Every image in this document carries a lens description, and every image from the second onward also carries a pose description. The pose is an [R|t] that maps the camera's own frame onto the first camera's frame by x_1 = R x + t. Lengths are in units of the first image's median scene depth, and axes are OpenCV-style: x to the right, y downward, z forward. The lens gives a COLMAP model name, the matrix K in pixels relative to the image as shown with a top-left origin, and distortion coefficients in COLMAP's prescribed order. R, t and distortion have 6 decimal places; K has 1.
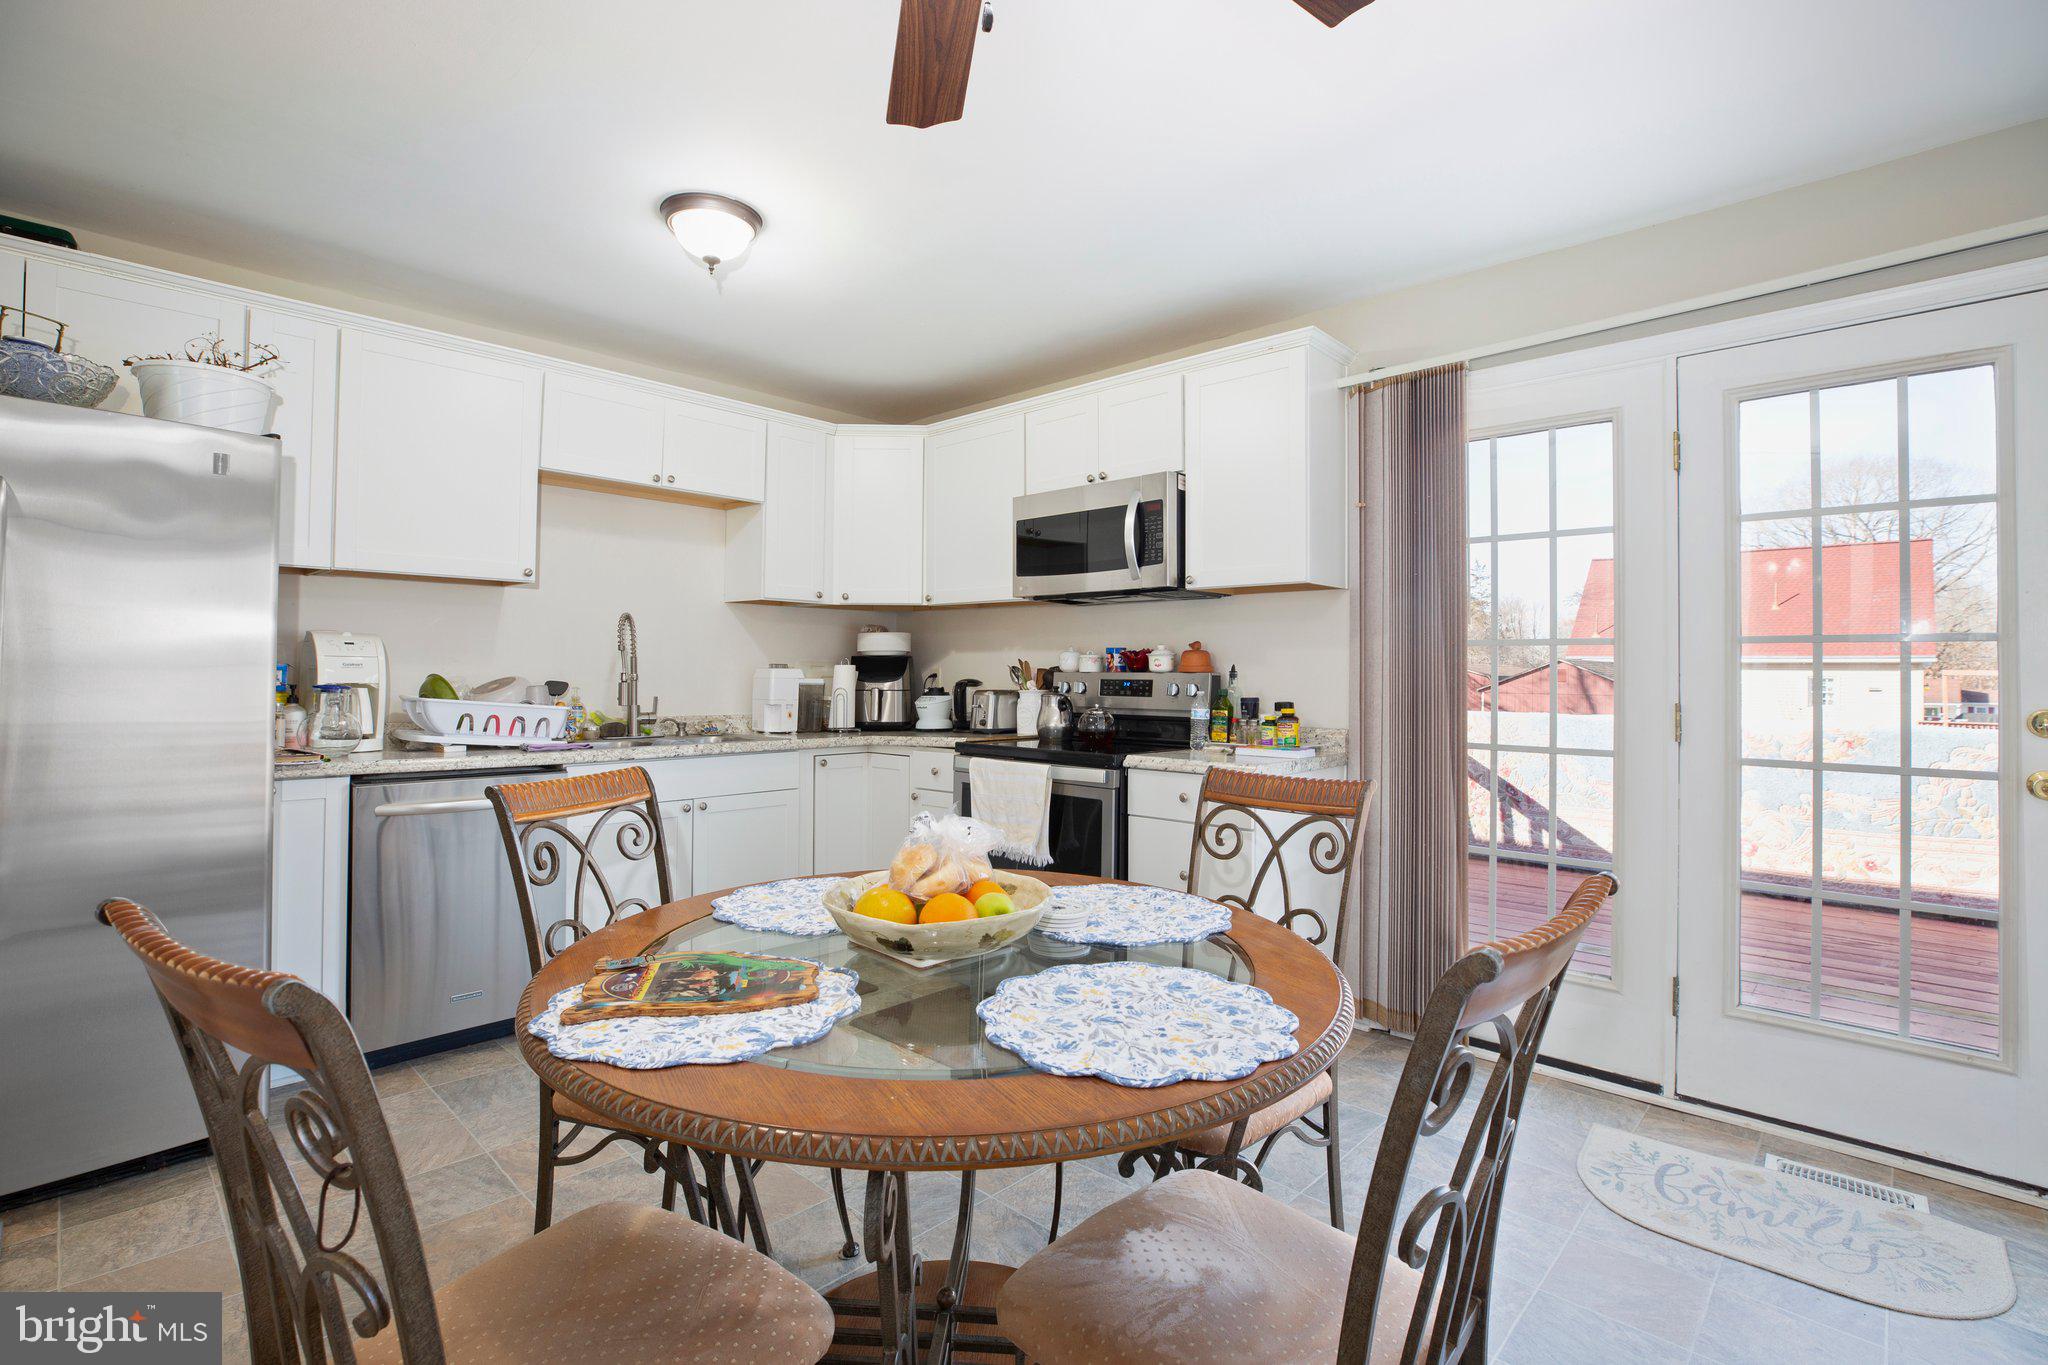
lens RADIAL K [[950.8, 0, 1028.5], [0, 950.8, 673.3], [0, 0, 1]] dist [-0.027059, 0.009348]
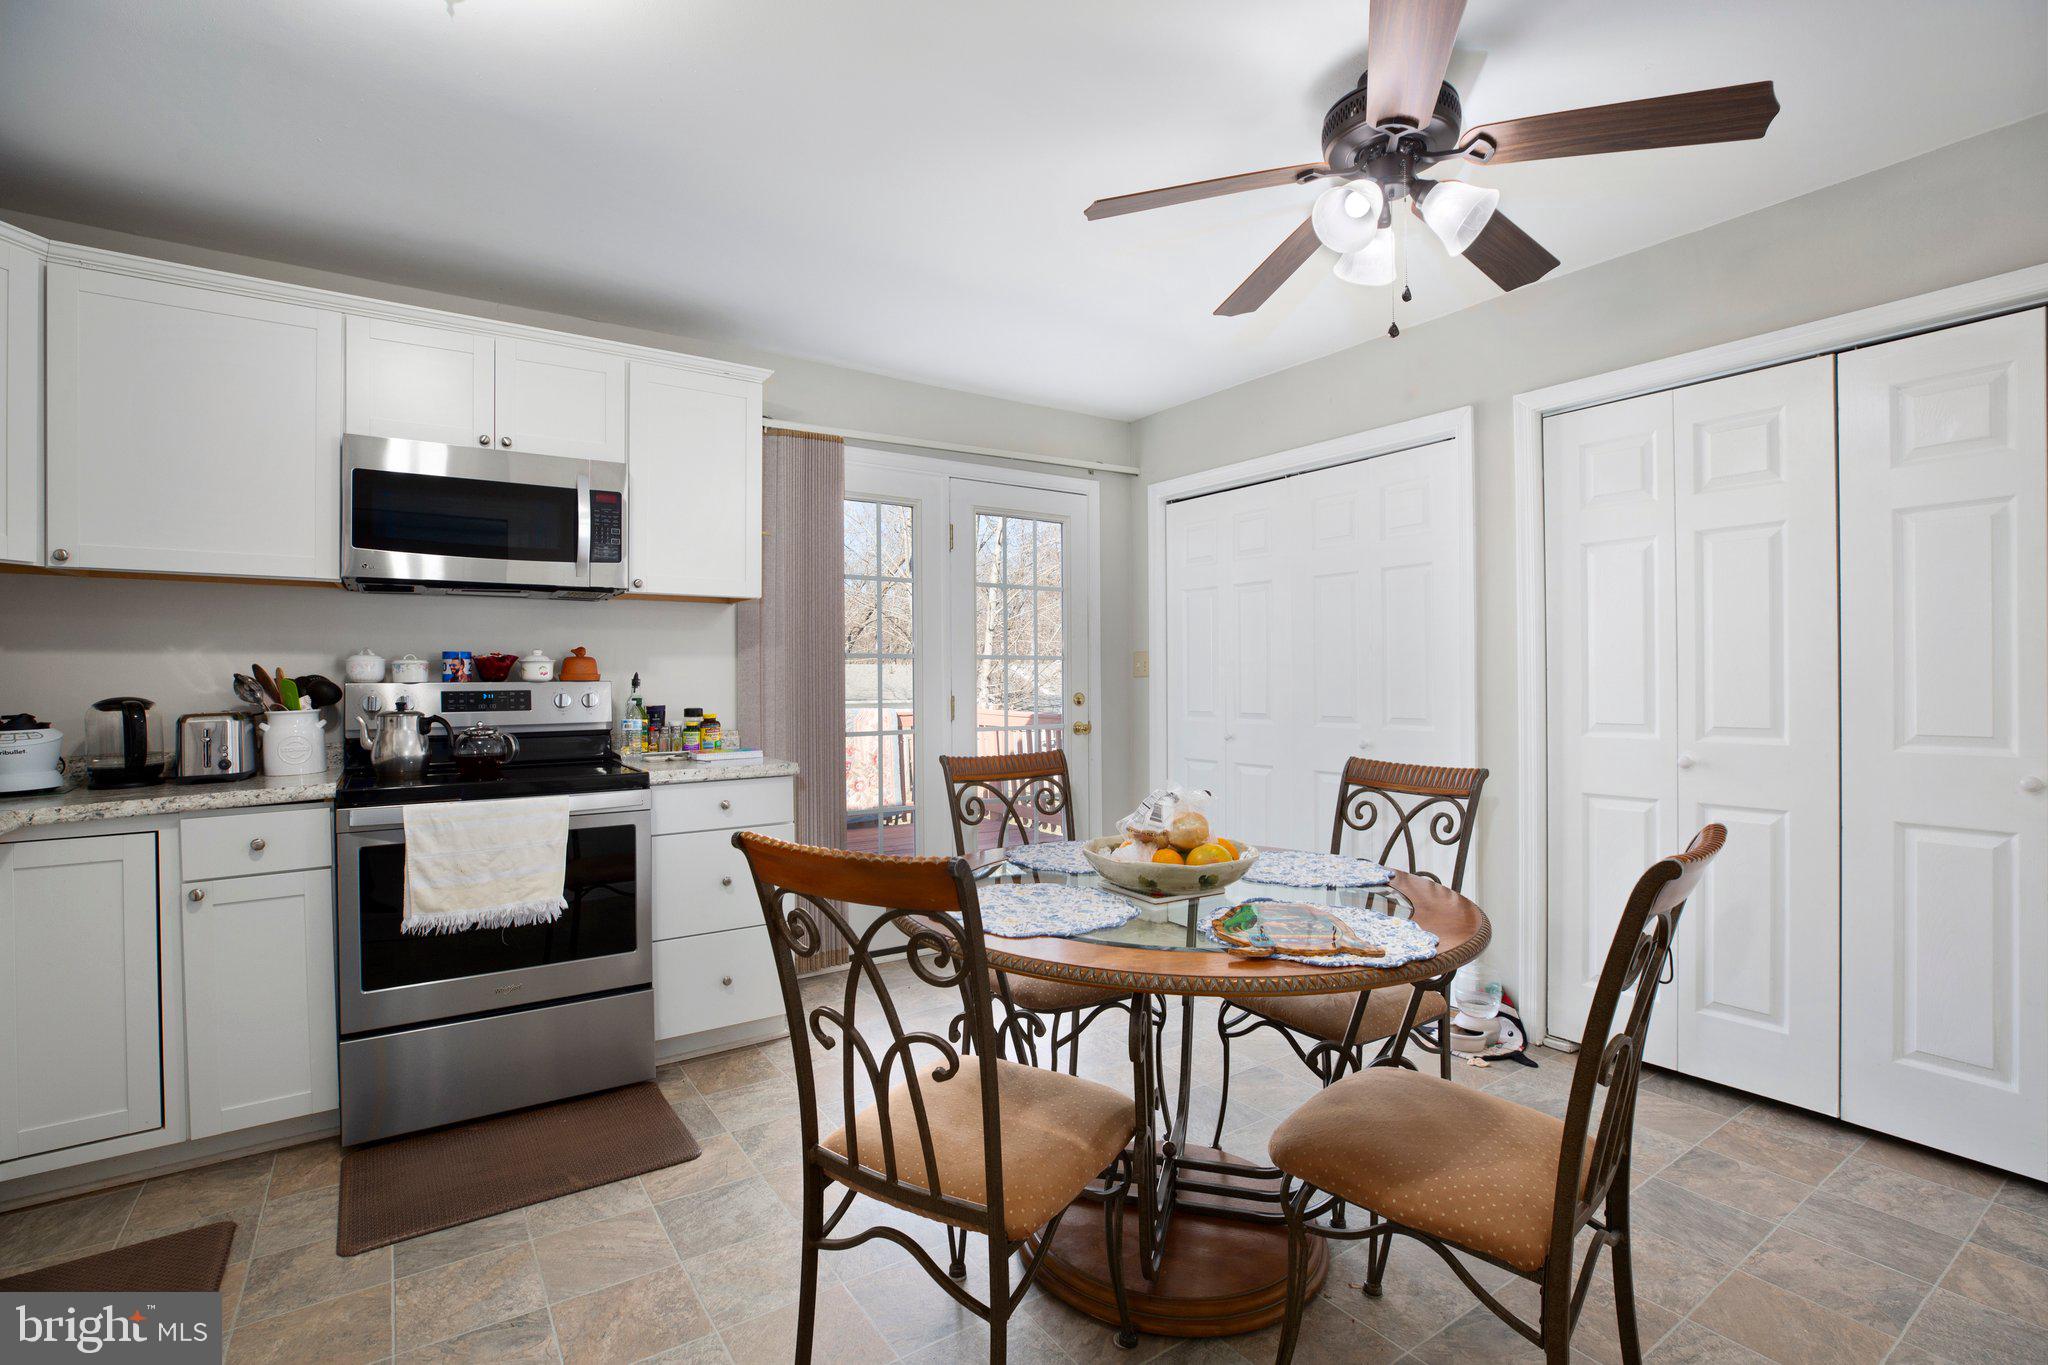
lens RADIAL K [[950.8, 0, 1009.4], [0, 950.8, 673.3], [0, 0, 1]] dist [-0.027059, 0.009348]
pose [[0.225594, -0.003706, 0.974214, -0.595475], [0.008372, 0.999963, 0.001865, -0.006143], [-0.974186, 0.007736, 0.225616, 0.383943]]
